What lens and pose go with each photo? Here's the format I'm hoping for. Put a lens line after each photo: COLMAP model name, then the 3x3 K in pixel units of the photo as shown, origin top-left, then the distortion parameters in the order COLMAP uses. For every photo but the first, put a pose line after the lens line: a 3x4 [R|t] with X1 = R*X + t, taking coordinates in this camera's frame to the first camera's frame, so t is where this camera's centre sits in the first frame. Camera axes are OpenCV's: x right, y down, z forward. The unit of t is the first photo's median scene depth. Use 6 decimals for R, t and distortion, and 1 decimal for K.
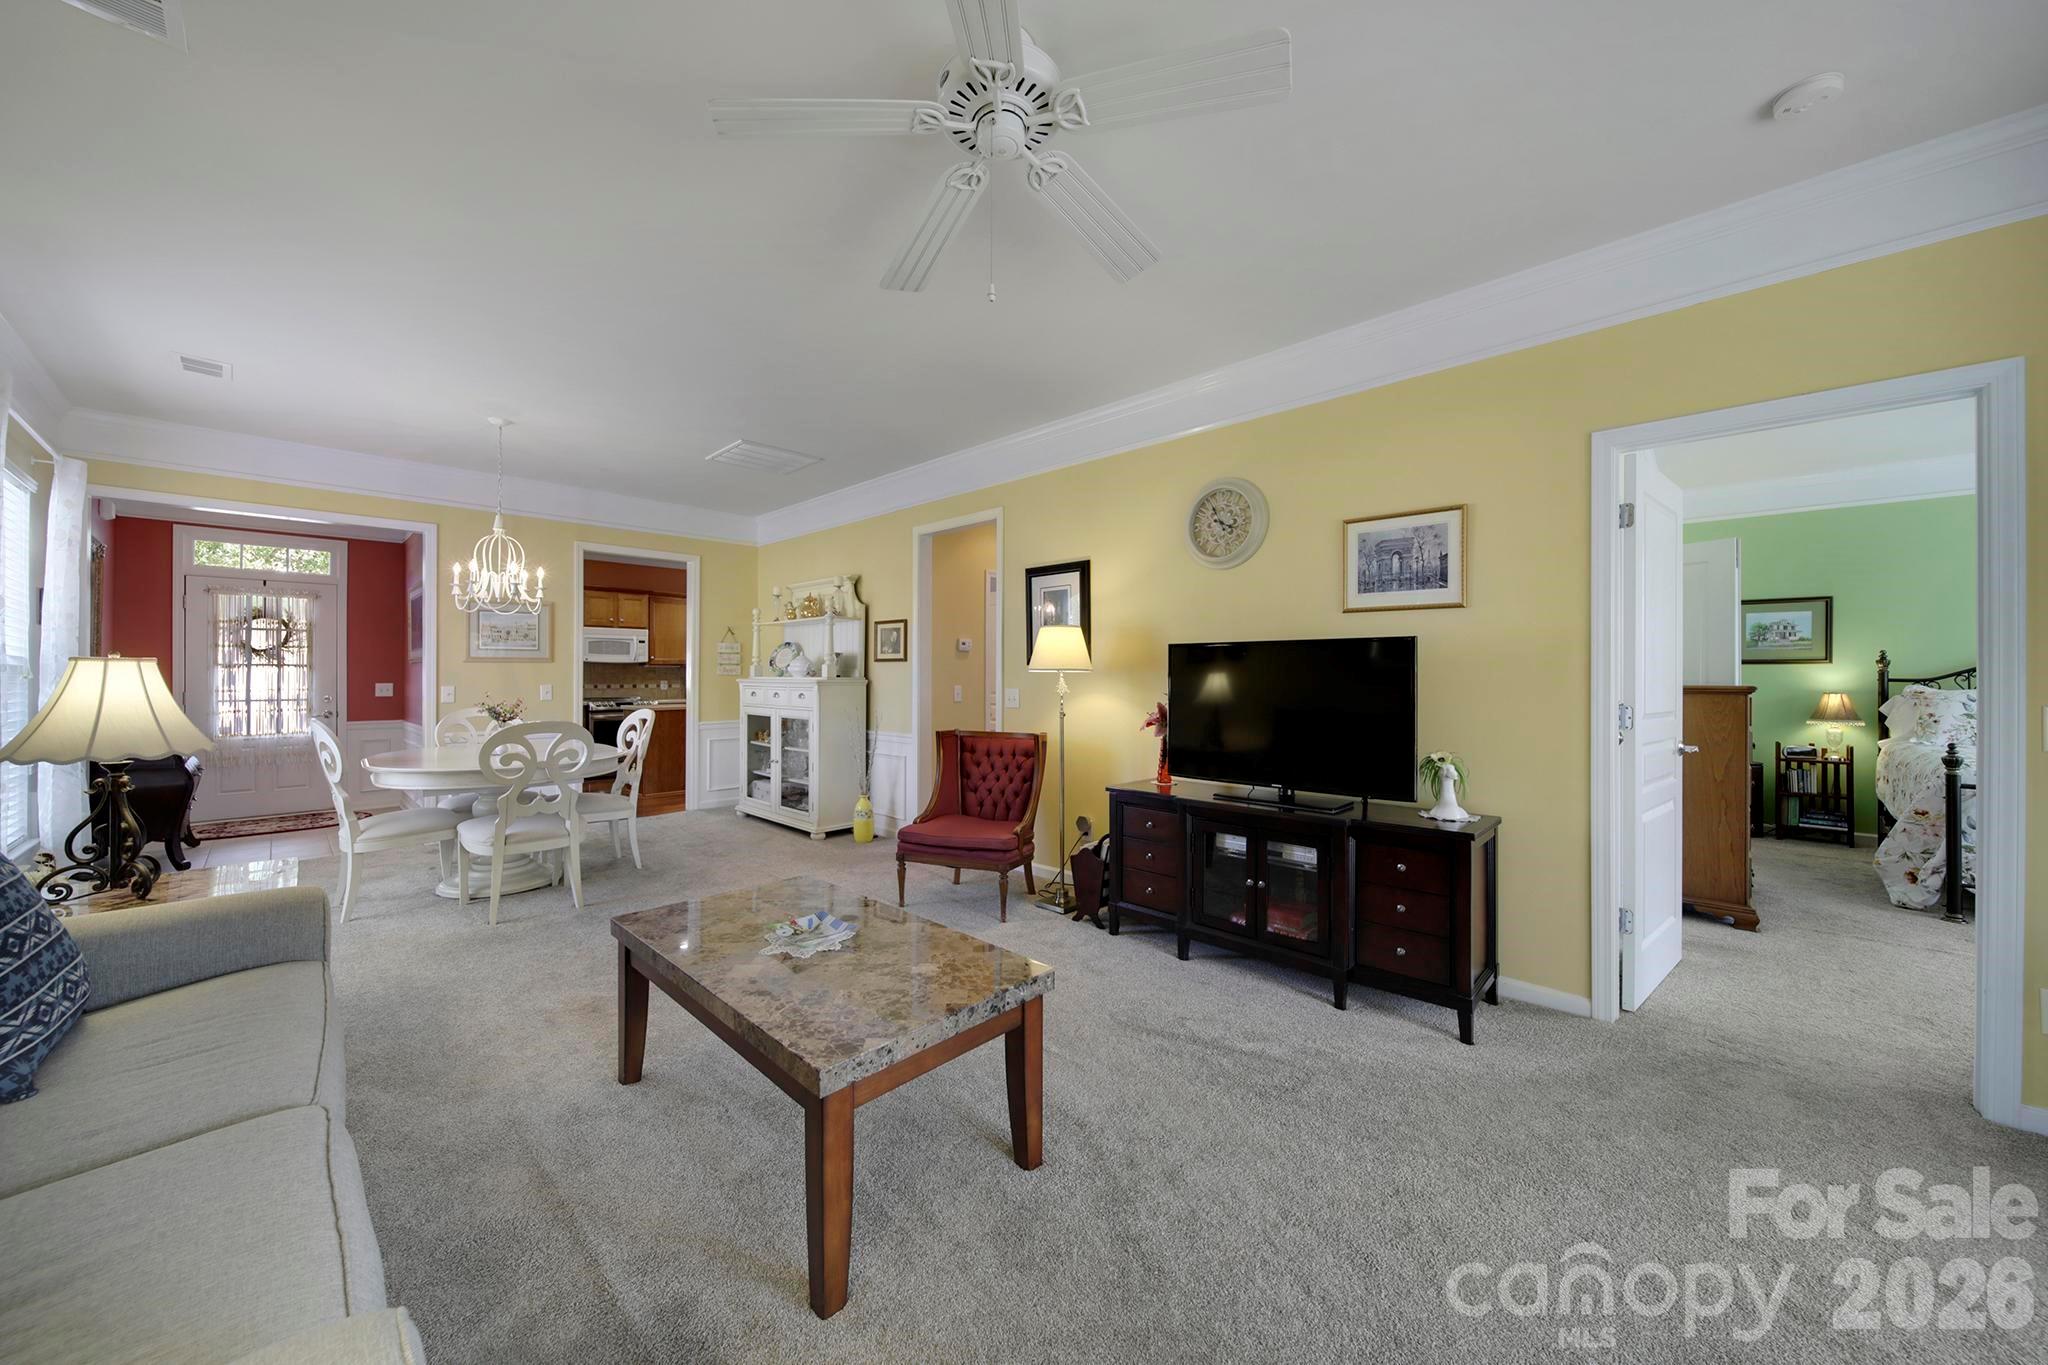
lens RADIAL K [[742.9, 0, 989.3], [0, 742.9, 671.1], [0, 0, 1]] dist [0.000675, -0.001289]
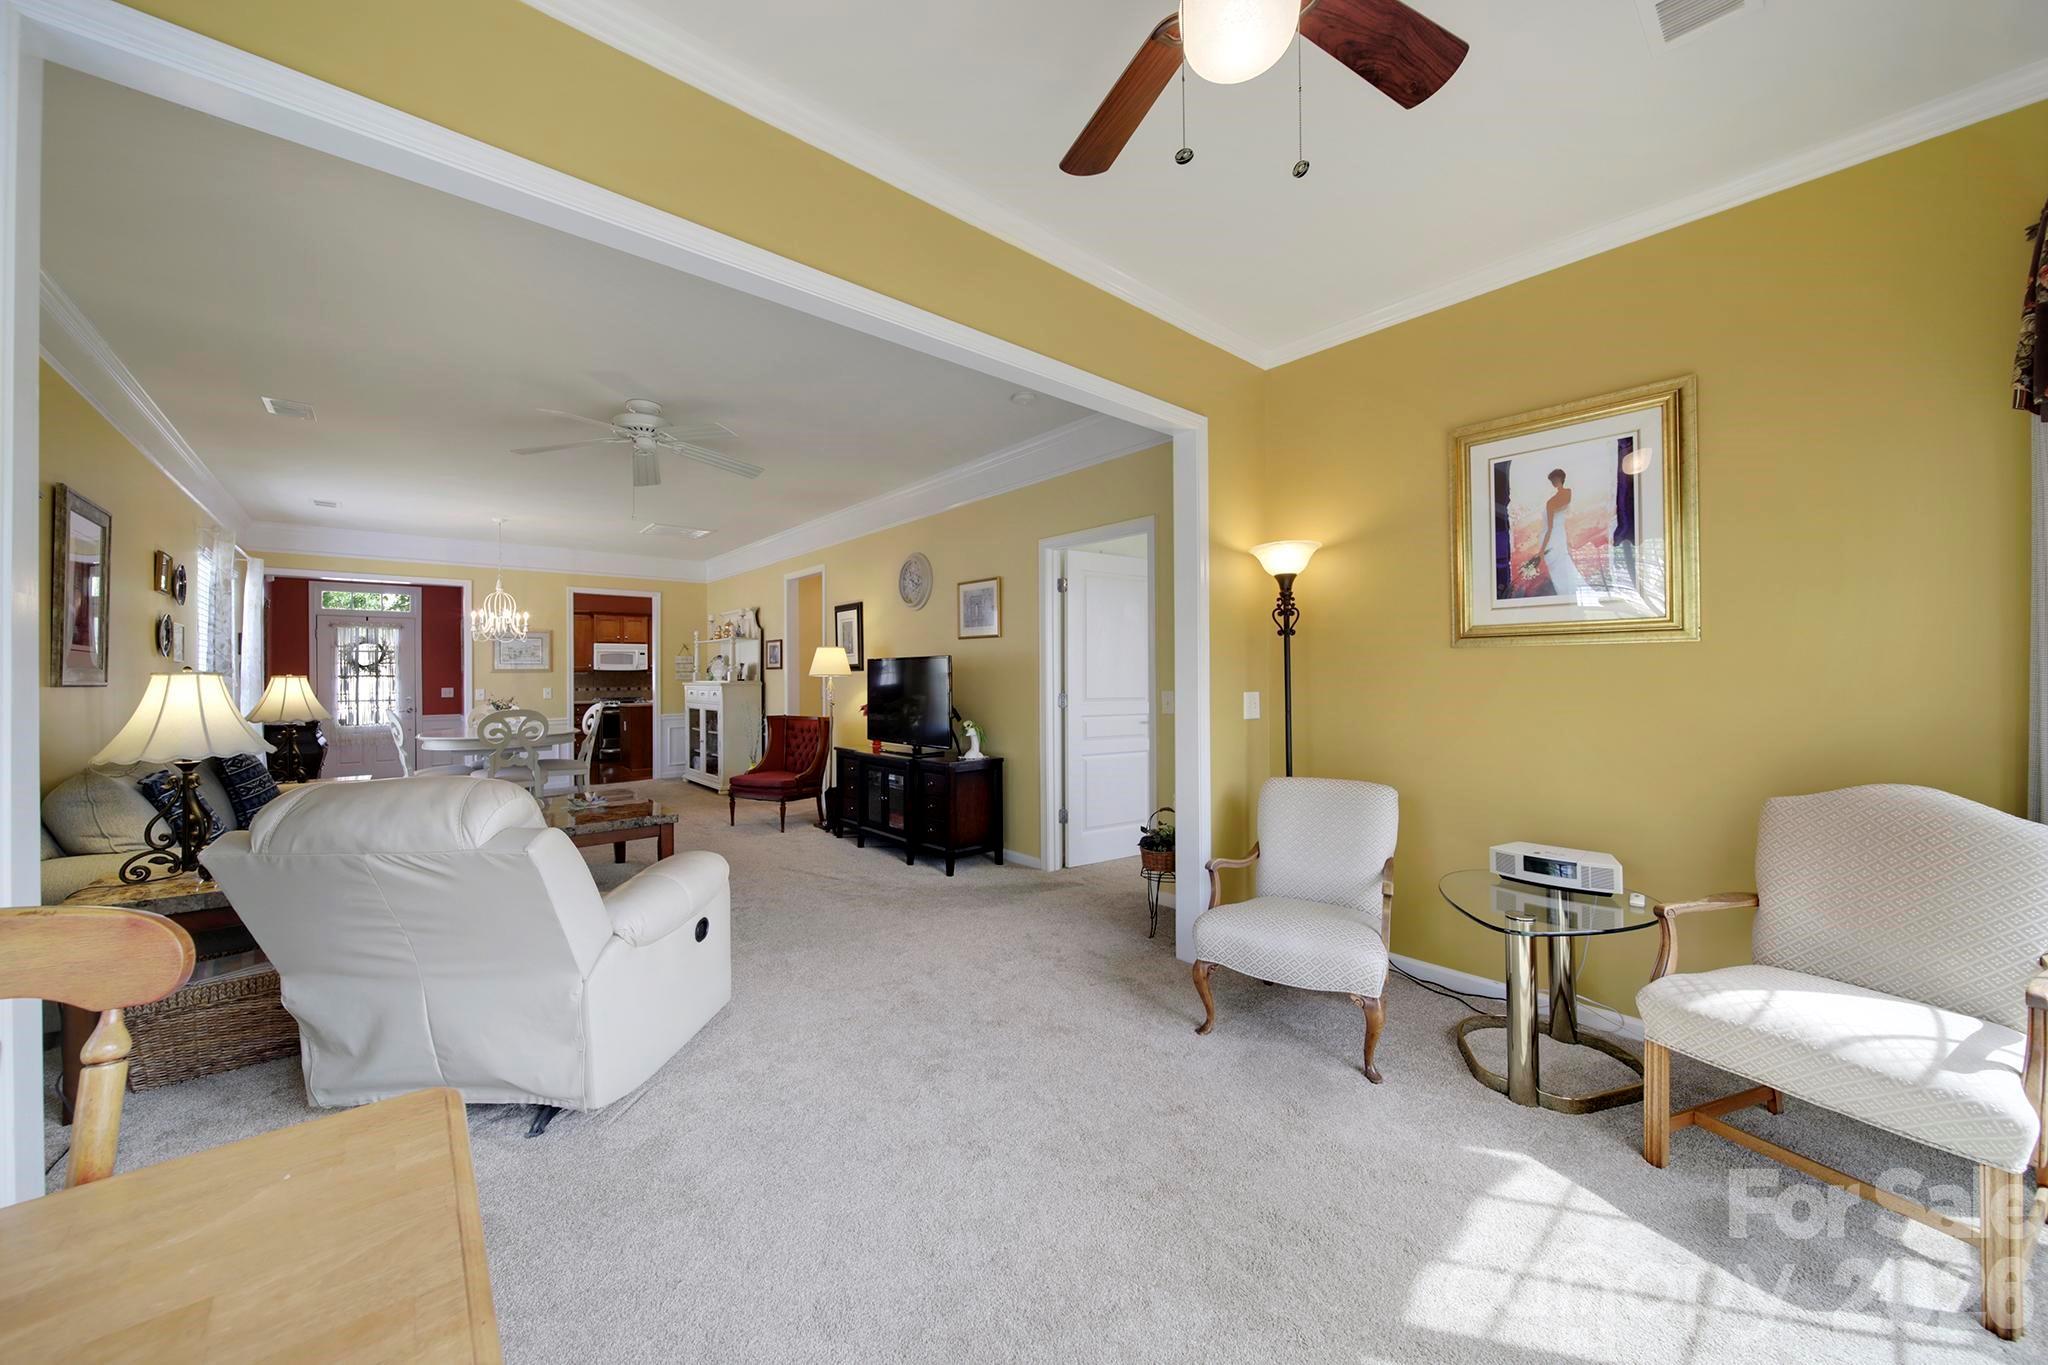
lens RADIAL K [[742.9, 0, 979.1], [0, 742.9, 670.0], [0, 0, 1]] dist [0.000675, -0.001289]
pose [[0.995368, -0.010995, -0.095511, 0.390419], [0.010644, 0.999935, -0.004187, -0.001652], [0.095551, 0.003151, 0.995420, -0.365539]]
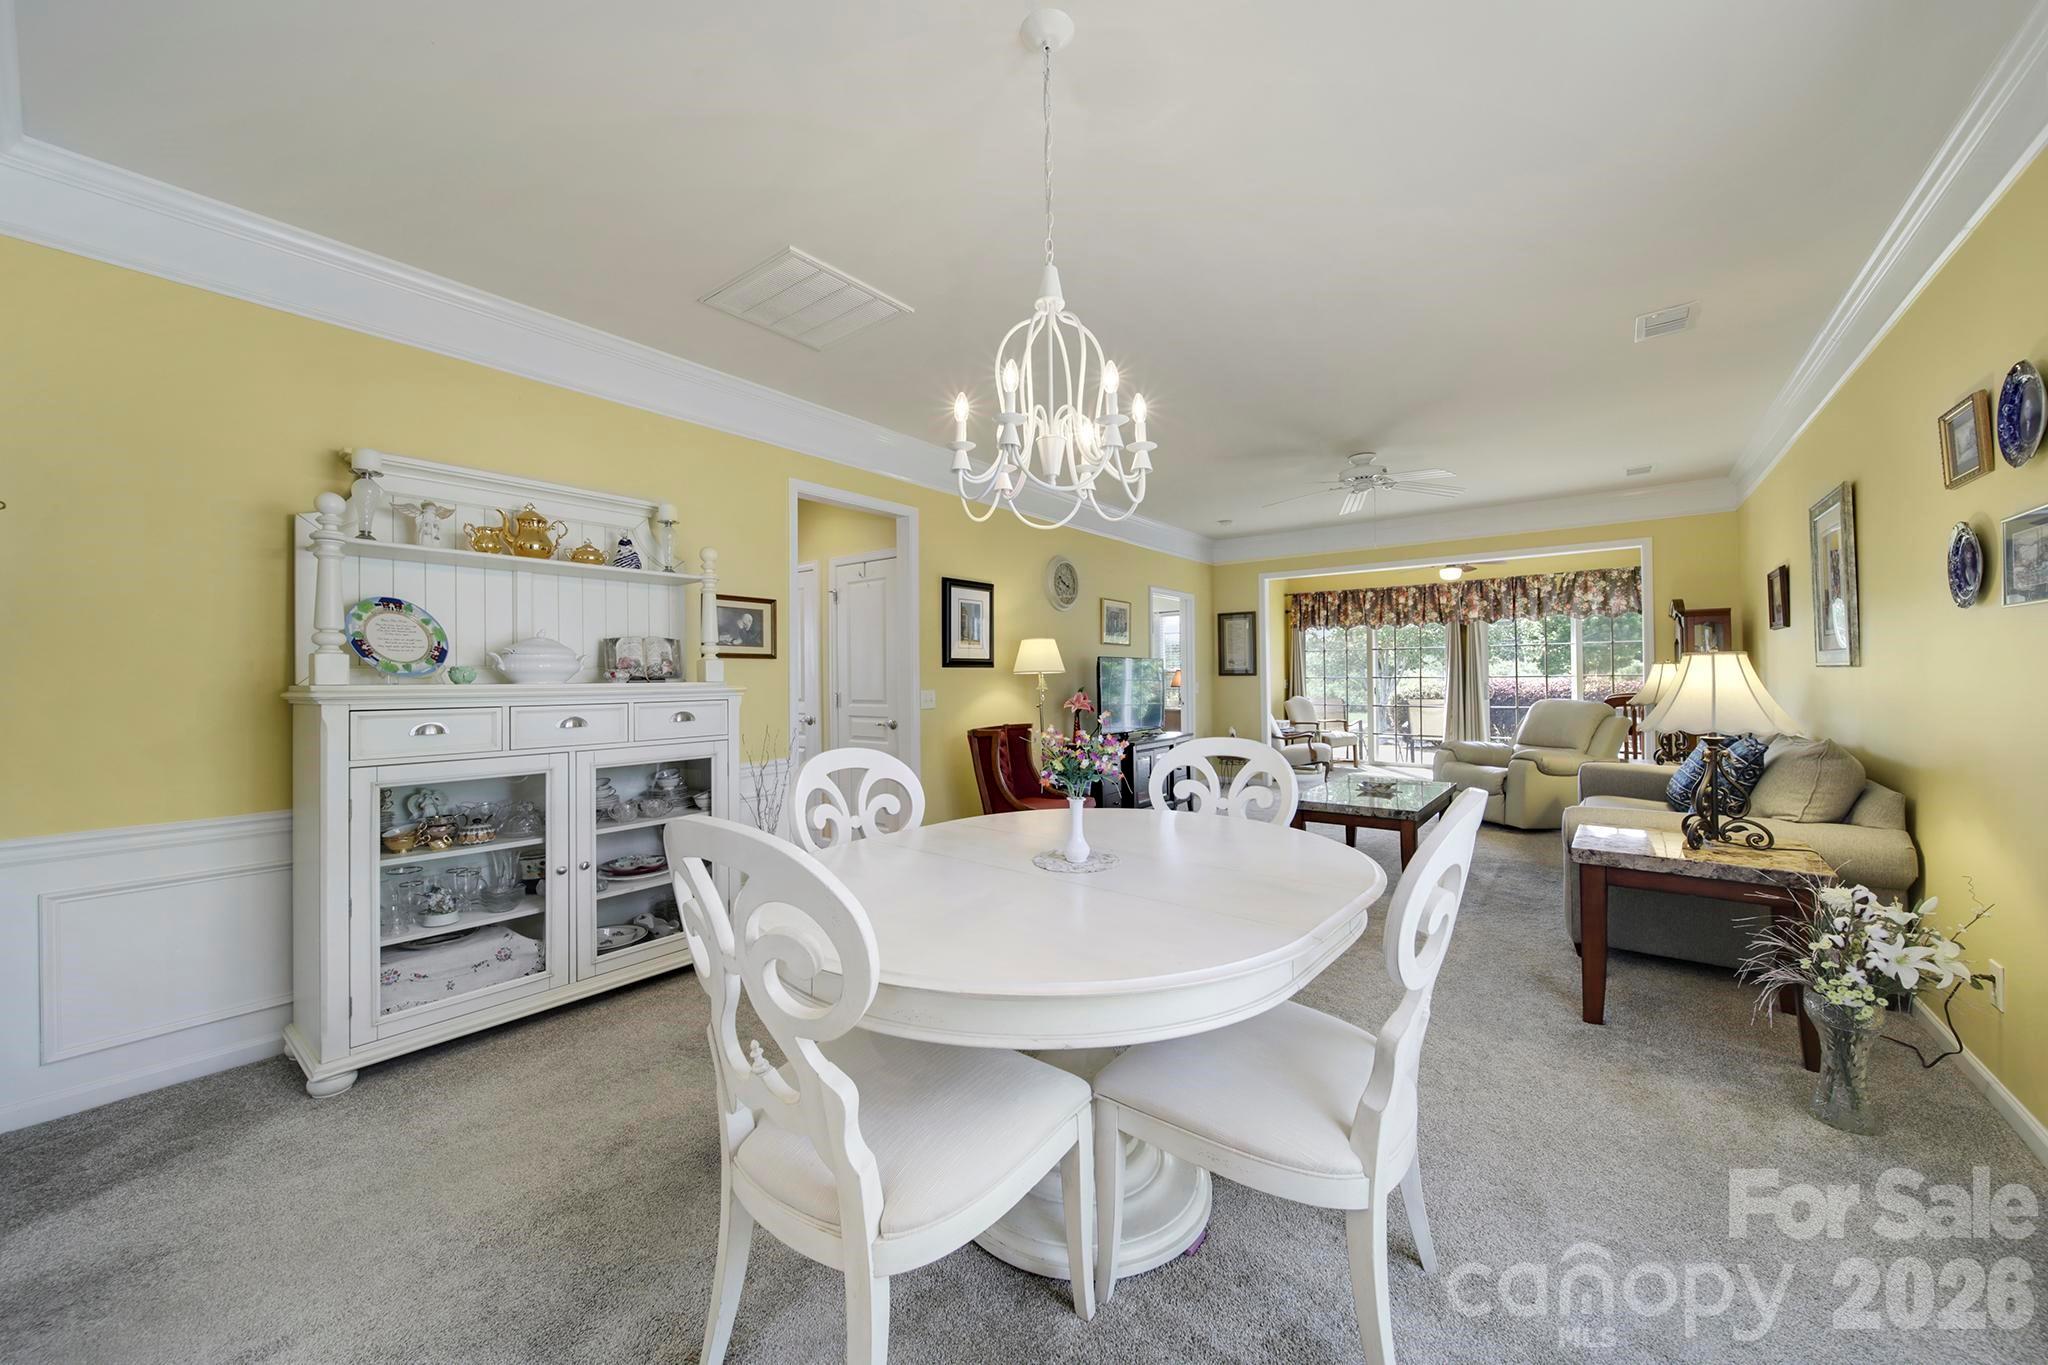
lens RADIAL K [[742.9, 0, 1008.9], [0, 742.9, 676.8], [0, 0, 1]] dist [0.000675, -0.001289]
pose [[-0.128178, 0.003845, 0.991744, -0.842145], [0.006821, 0.999972, -0.002995, 0.007501], [-0.991728, 0.006381, -0.128200, 0.866906]]
